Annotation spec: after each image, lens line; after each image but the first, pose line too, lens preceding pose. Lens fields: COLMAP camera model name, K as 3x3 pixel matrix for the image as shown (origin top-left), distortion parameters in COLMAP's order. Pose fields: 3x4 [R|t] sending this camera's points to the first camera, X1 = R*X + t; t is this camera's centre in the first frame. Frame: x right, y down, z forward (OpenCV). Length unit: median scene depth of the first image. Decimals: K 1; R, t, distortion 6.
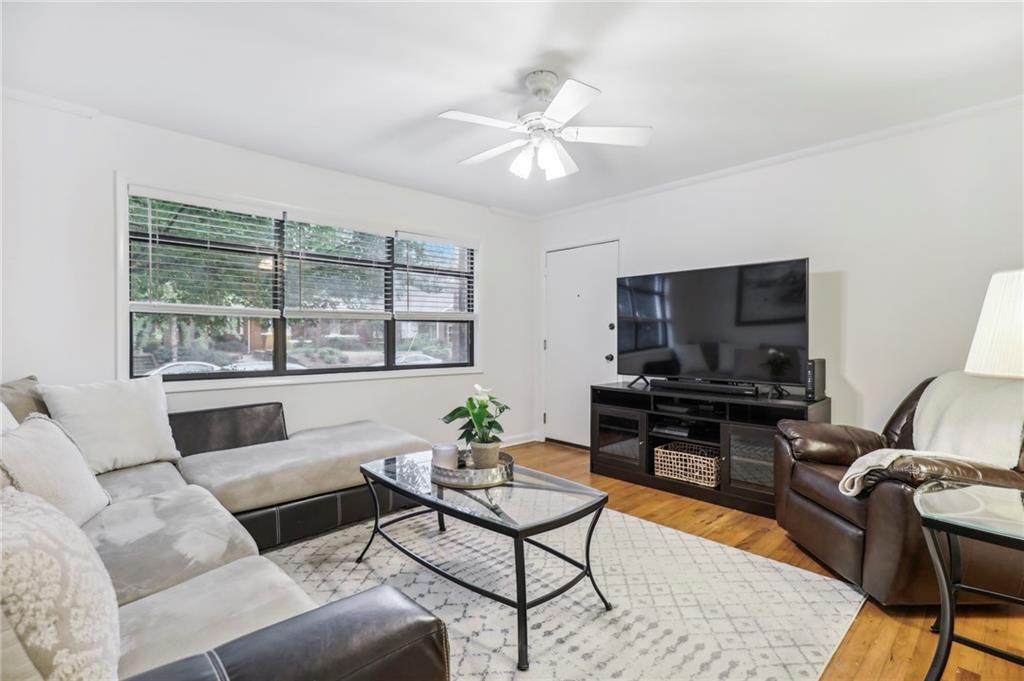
lens RADIAL K [[488.9, 0, 510.8], [0, 488.9, 345.8], [0, 0, 1]] dist [-0.006513, 0.001515]
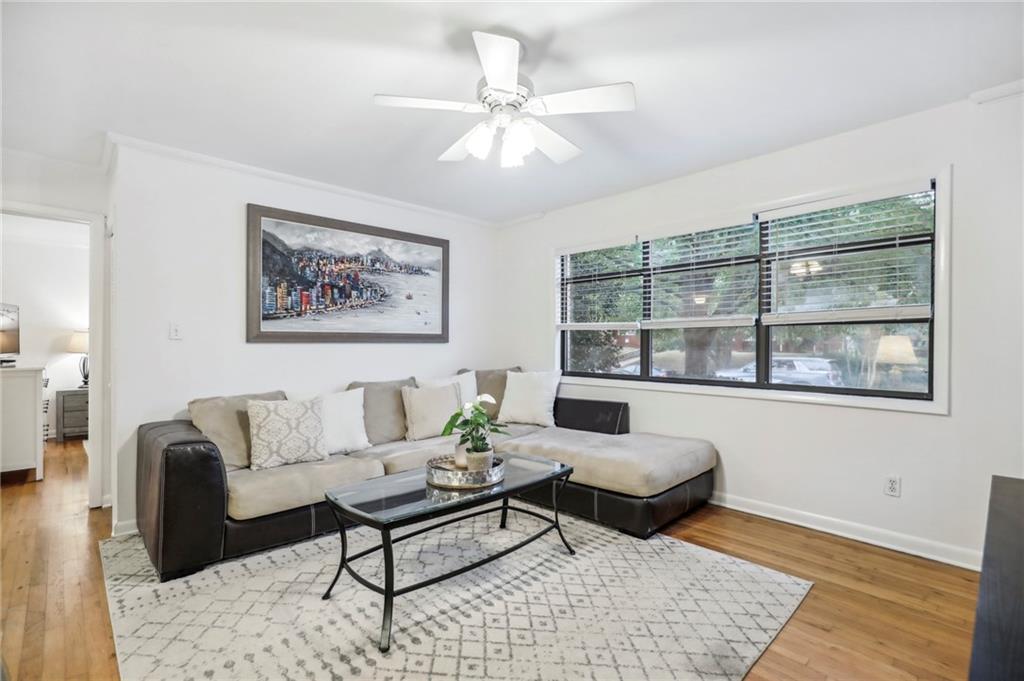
lens RADIAL K [[469.0, 0, 512.7], [0, 469.0, 338.7], [0, 0, 1]] dist [-0.000183, -0.000155]
pose [[-0.000285, -0.007610, -0.999971, 0.749259], [-0.018601, 0.999798, -0.007603, -0.026359], [0.999827, 0.018598, -0.000427, 0.855791]]
